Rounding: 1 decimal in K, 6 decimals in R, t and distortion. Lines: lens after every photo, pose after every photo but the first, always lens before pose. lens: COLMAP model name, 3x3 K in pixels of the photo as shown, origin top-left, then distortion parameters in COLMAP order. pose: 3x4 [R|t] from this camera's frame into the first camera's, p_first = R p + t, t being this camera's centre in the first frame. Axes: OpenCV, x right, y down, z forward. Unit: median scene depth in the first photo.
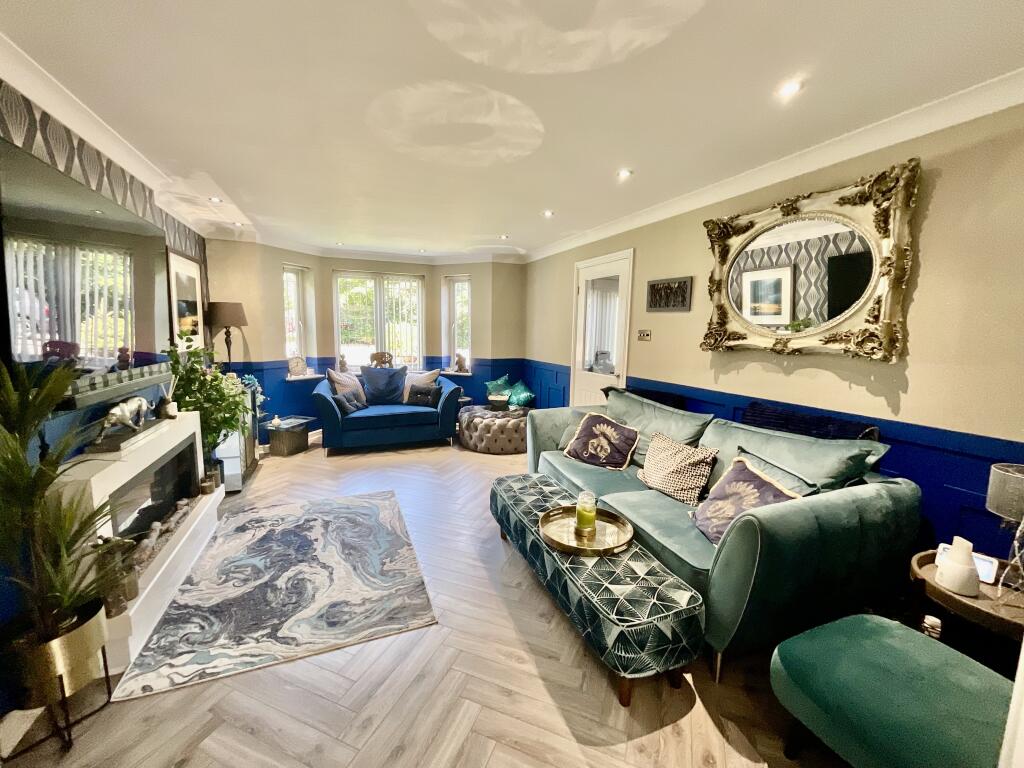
lens RADIAL K [[417.3, 0, 512.0], [0, 417.3, 384.0], [0, 0, 1]] dist [0.002102, -0.000364]
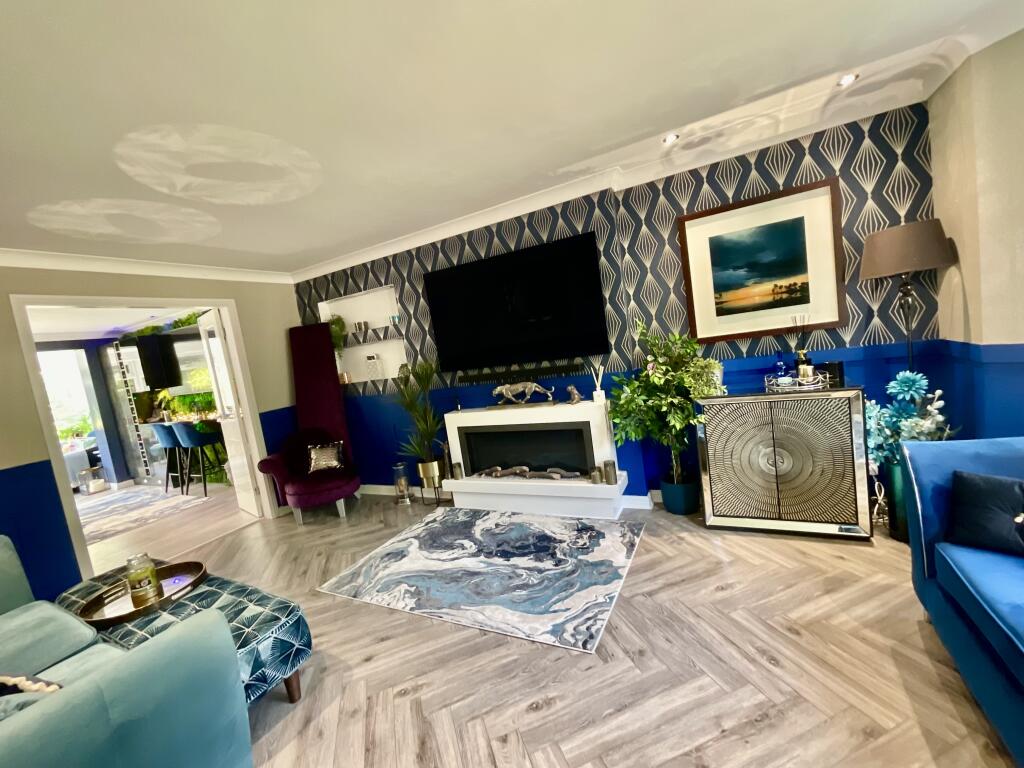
lens RADIAL K [[417.3, 0, 512.0], [0, 417.3, 384.0], [0, 0, 1]] dist [0.002102, -0.000364]
pose [[-0.758486, 0.158409, -0.632144, 0.065632], [0.049288, 0.981173, 0.186734, -0.231022], [0.649823, 0.110478, -0.752014, 2.024316]]
